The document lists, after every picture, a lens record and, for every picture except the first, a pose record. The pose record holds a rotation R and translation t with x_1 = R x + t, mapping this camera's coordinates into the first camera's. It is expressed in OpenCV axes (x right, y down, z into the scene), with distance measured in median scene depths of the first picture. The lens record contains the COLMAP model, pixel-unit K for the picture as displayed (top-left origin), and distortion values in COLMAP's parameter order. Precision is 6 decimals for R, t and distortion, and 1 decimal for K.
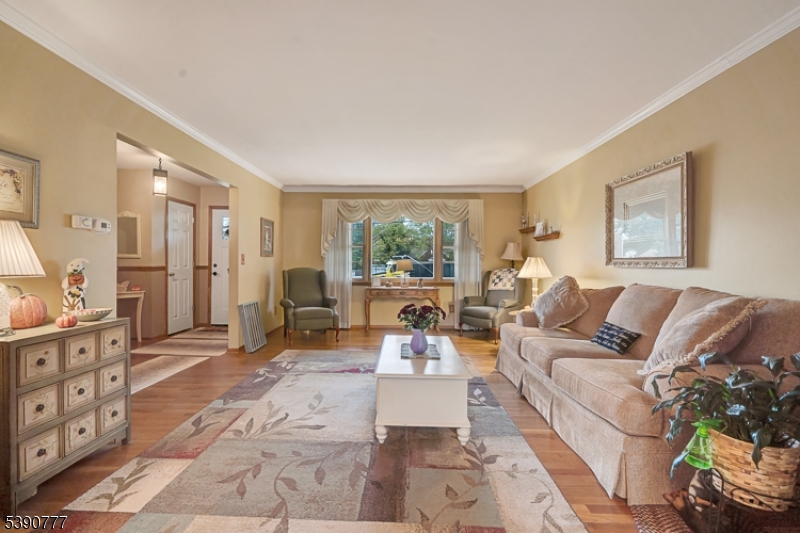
lens RADIAL K [[333.4, 0, 394.7], [0, 333.4, 264.1], [0, 0, 1]] dist [-0.002139, -0.000144]
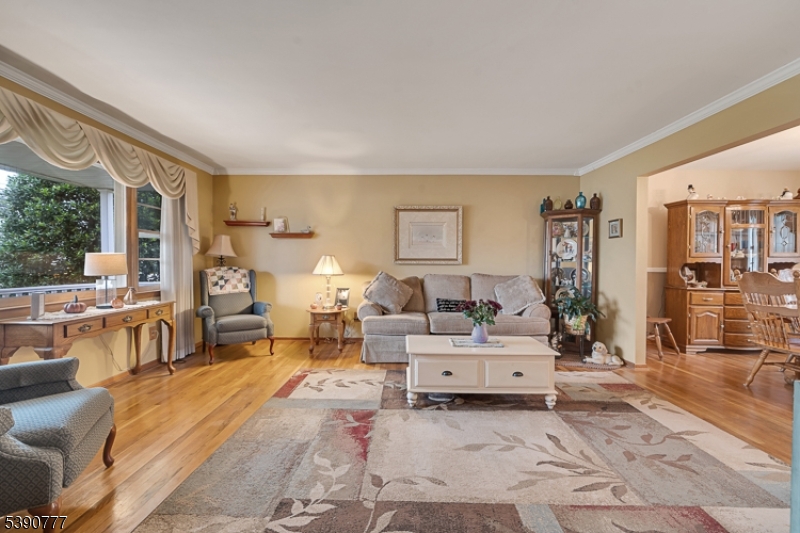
lens RADIAL K [[333.4, 0, 392.5], [0, 333.4, 267.5], [0, 0, 1]] dist [-0.002139, -0.000144]
pose [[0.018892, -0.020405, 0.999613, -0.805967], [-0.003181, 0.999785, 0.020469, -0.006387], [-0.999816, -0.003567, 0.018823, 0.990177]]
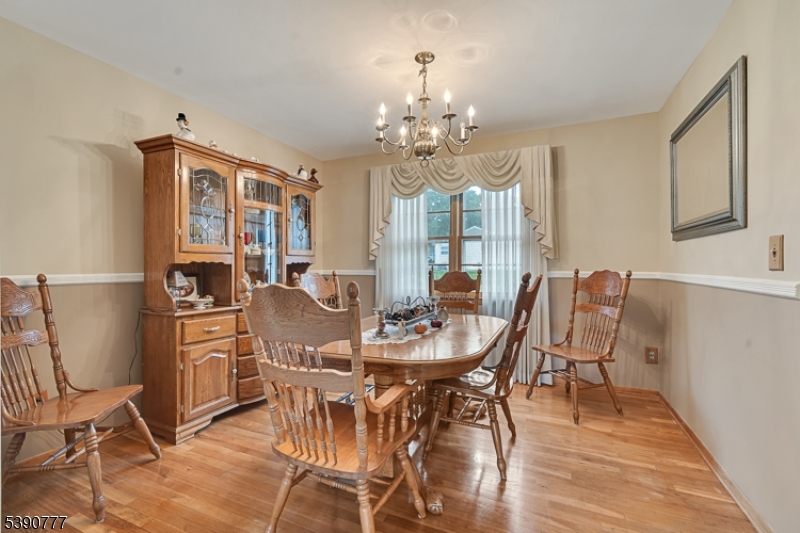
lens RADIAL K [[350.1, 0, 401.1], [0, 350.1, 265.0], [0, 0, 1]] dist [0.002516, 0.000232]
pose [[-0.918485, -0.003206, 0.395442, -0.446526], [-0.004240, 0.999989, -0.001740, -0.001747], [-0.395433, -0.003275, -0.918489, 0.616137]]
